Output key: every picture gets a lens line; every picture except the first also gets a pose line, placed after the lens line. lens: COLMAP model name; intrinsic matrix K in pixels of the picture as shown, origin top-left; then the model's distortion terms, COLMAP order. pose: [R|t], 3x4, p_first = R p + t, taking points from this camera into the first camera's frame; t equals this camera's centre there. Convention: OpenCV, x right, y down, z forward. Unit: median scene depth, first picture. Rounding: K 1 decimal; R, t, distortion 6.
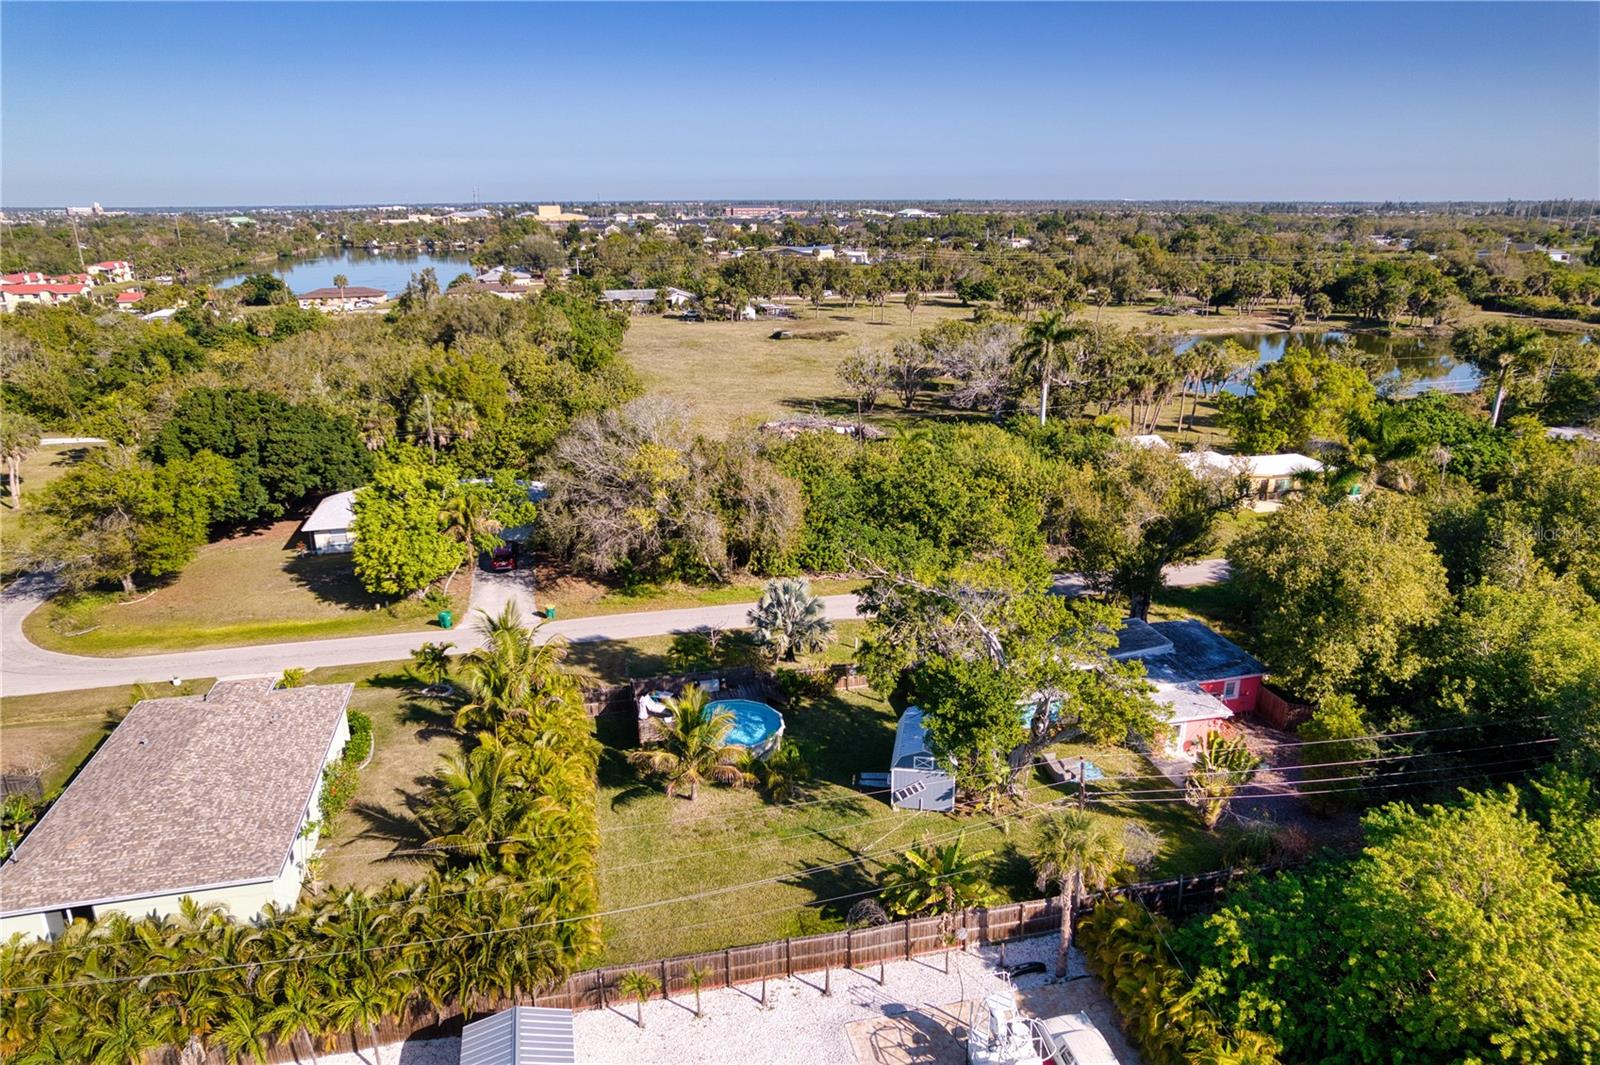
lens RADIAL K [[1033.1, 0, 800.0], [0, 1033.1, 532.5], [0, 0, 1]] dist [-0.081532, 0.078292]
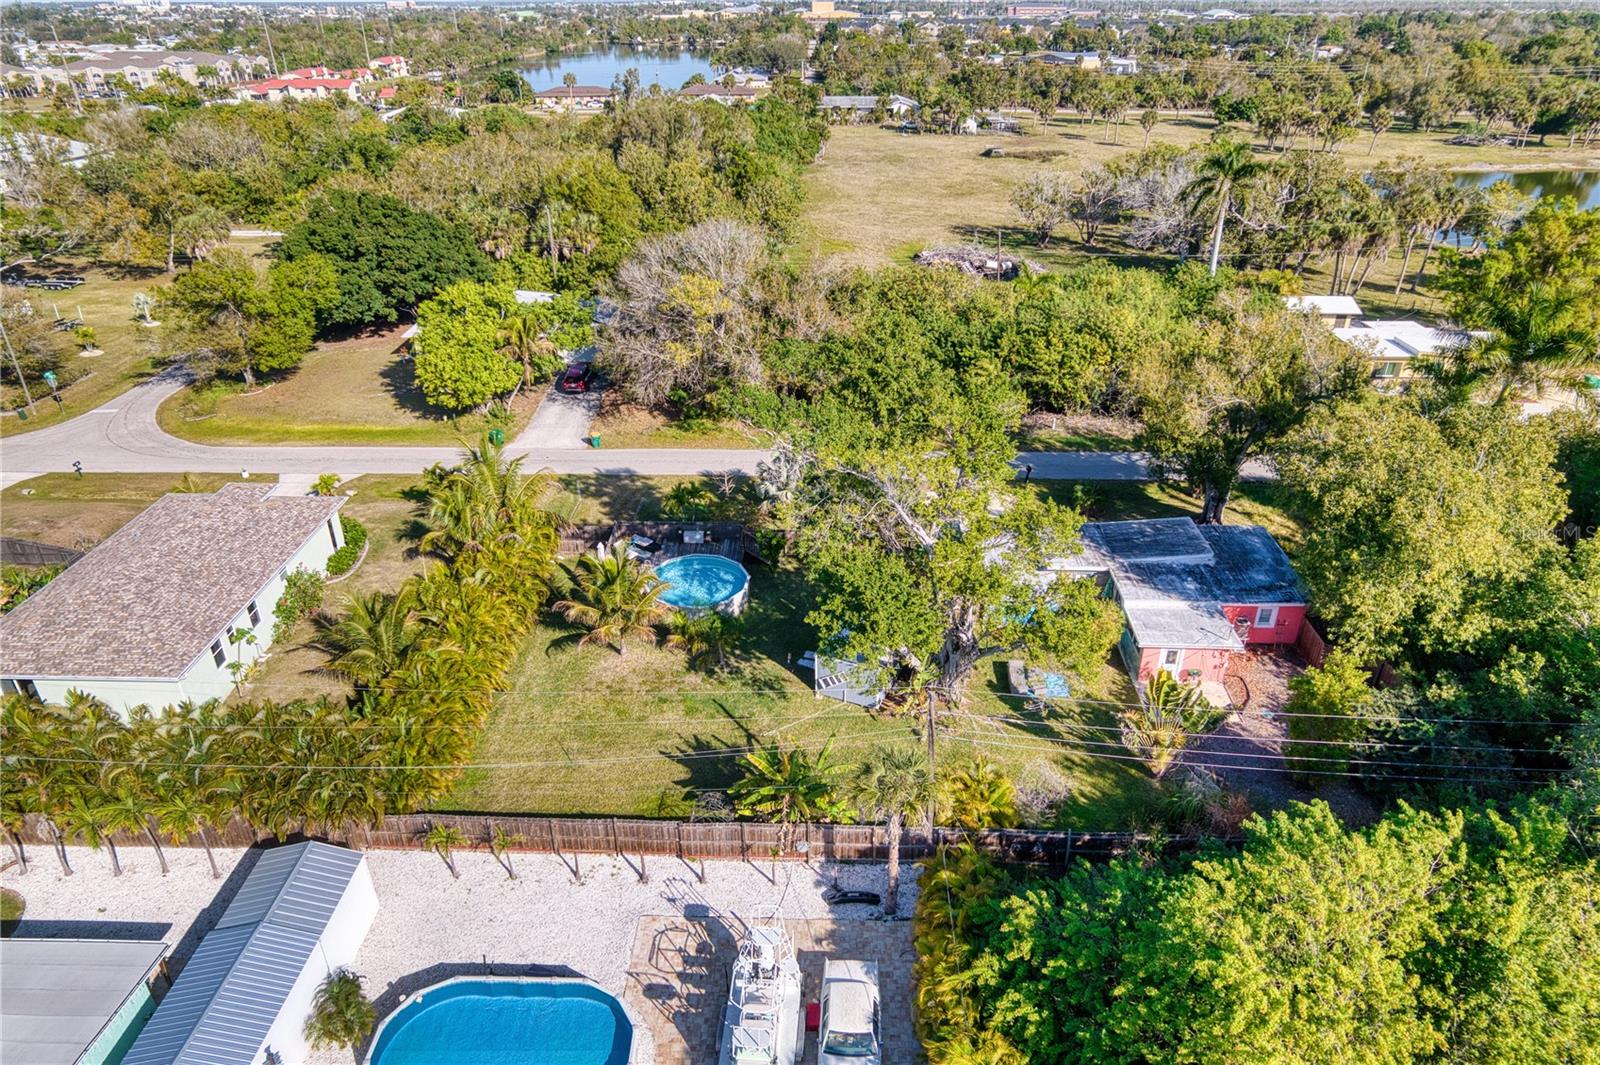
lens RADIAL K [[1022.9, 0, 800.0], [0, 1022.9, 532.5], [0, 0, 1]] dist [-0.078584, 0.071000]
pose [[0.967053, 0.119679, -0.224691, 0.154040], [-0.078411, 0.979725, 0.184365, -0.027183], [0.242200, -0.160672, 0.956830, 0.073895]]
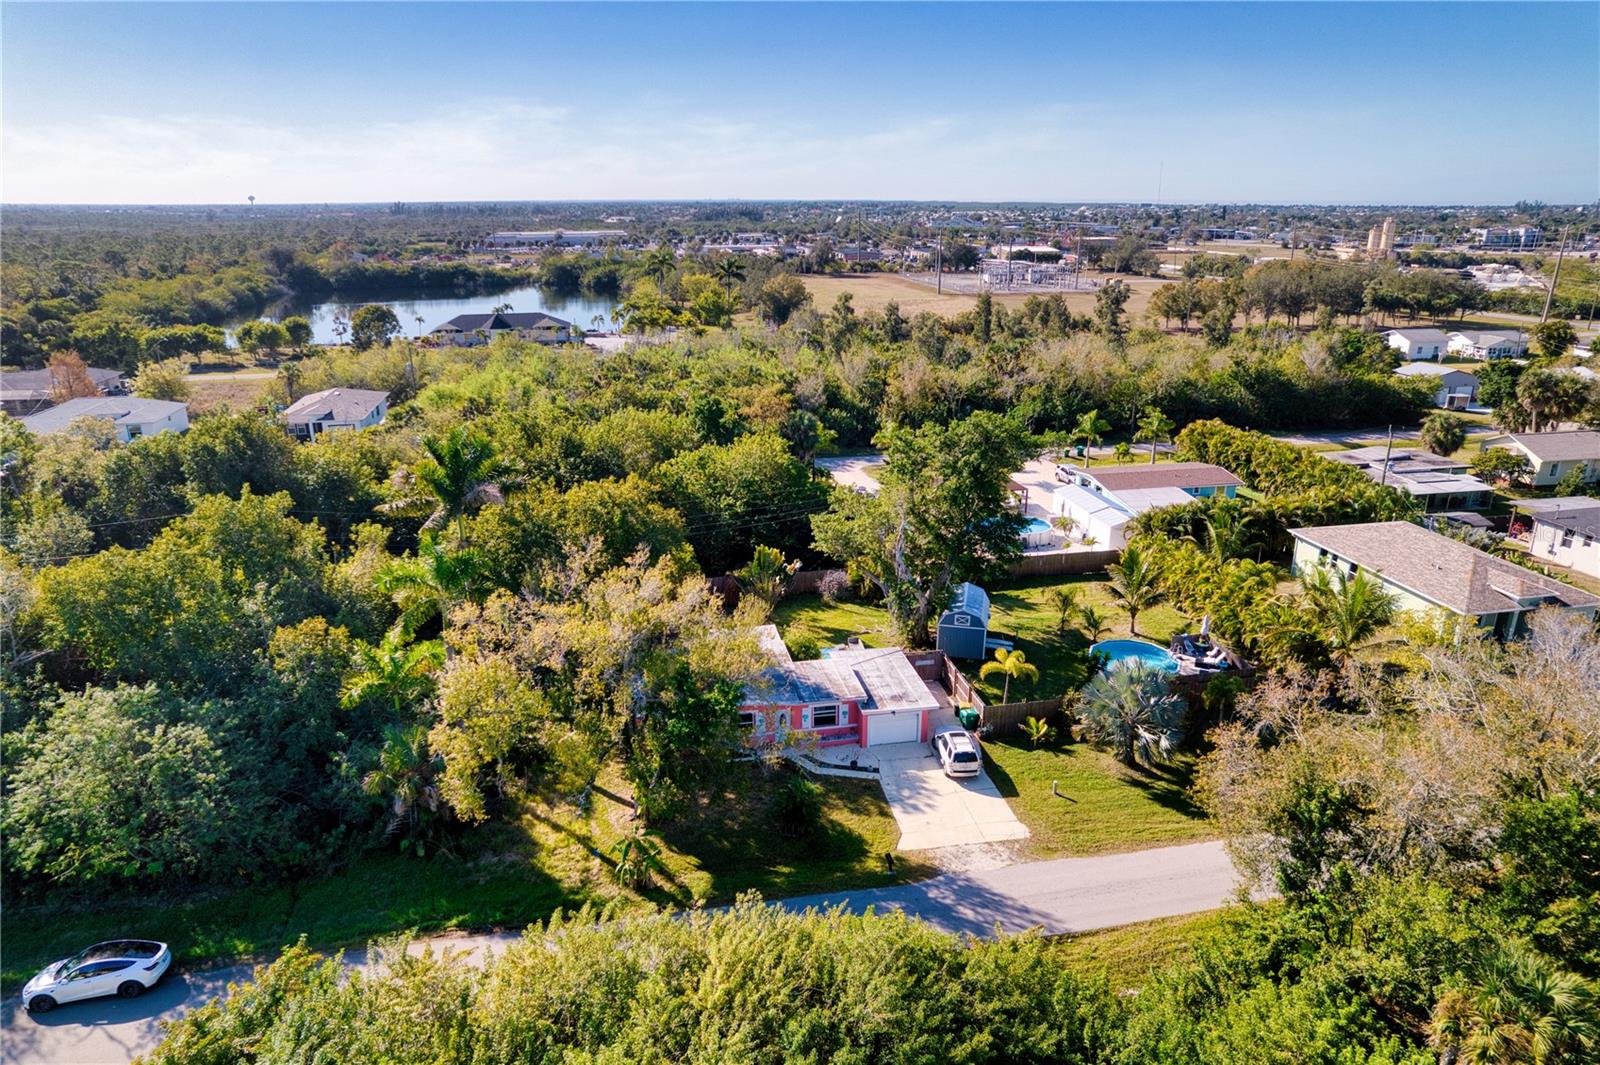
lens RADIAL K [[1033.1, 0, 800.0], [0, 1033.1, 532.5], [0, 0, 1]] dist [-0.081532, 0.078292]
pose [[-0.999274, -0.006805, 0.037484, 0.165394], [0.016738, 0.805433, 0.592450, -0.381498], [-0.034222, 0.592648, -0.804734, 1.177106]]
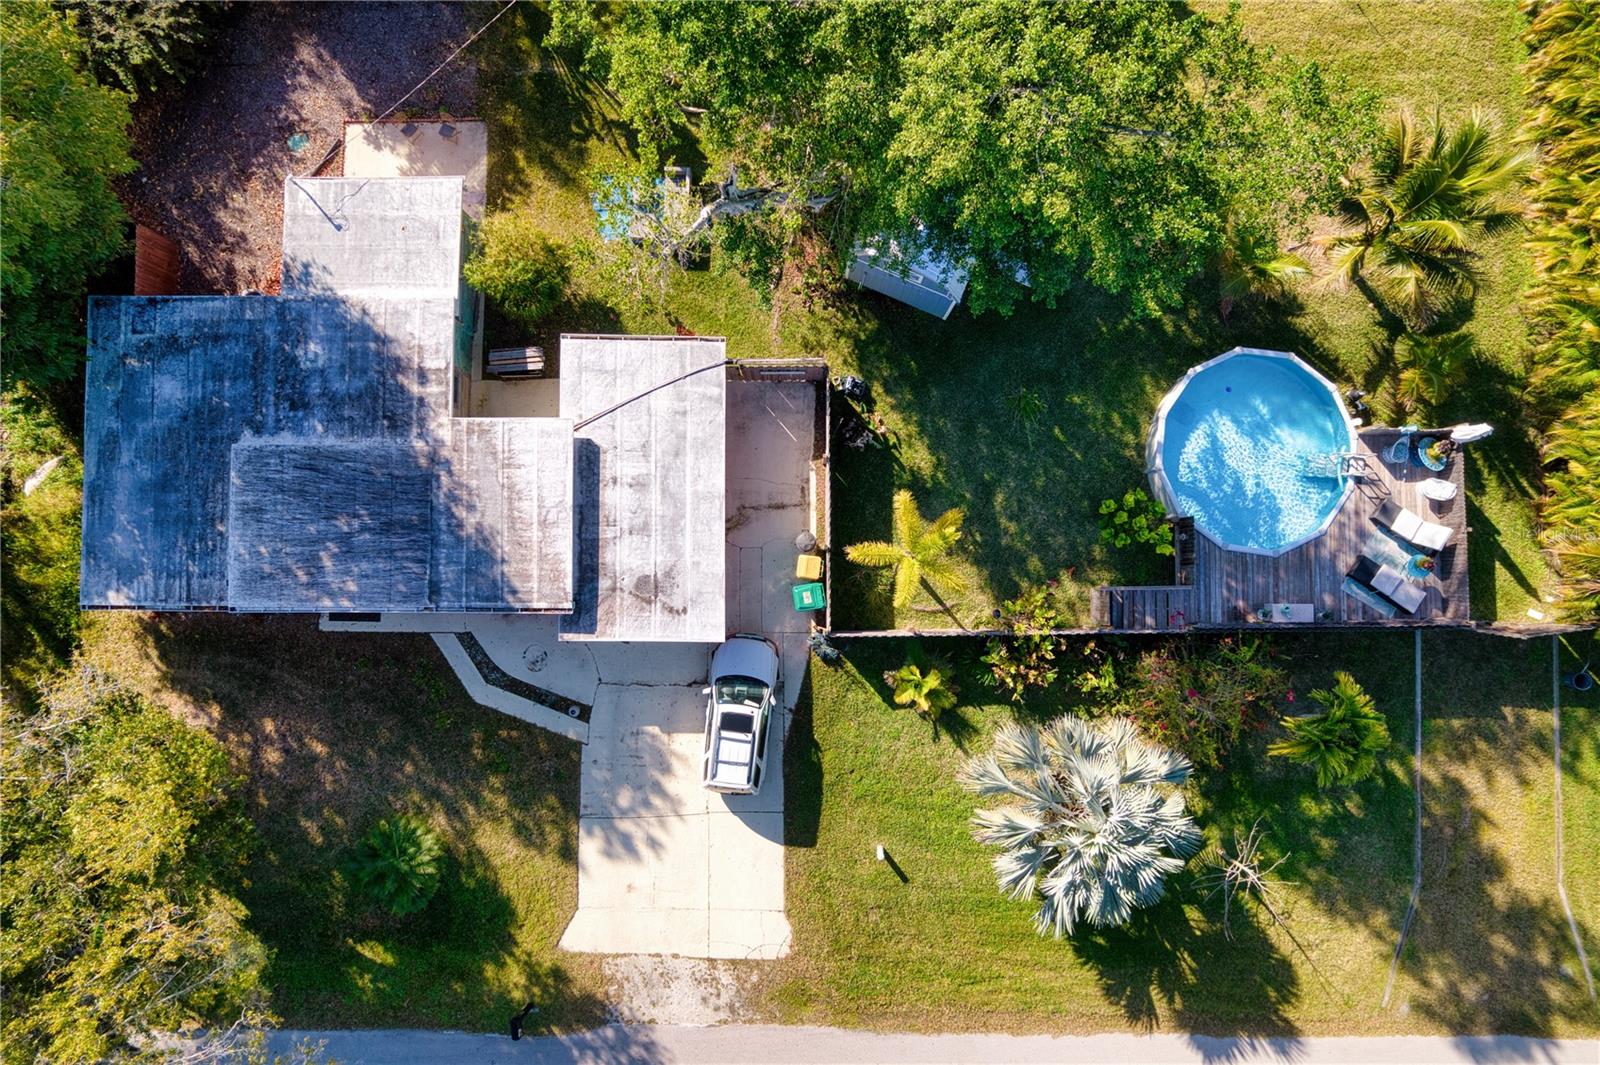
lens RADIAL K [[1022.9, 0, 800.0], [0, 1022.9, 532.5], [0, 0, 1]] dist [-0.078584, 0.071000]
pose [[-0.970895, -0.239420, 0.006335, 0.089509], [0.075942, -0.282659, 0.956210, -0.194519], [-0.227145, 0.928861, 0.292614, 0.605843]]
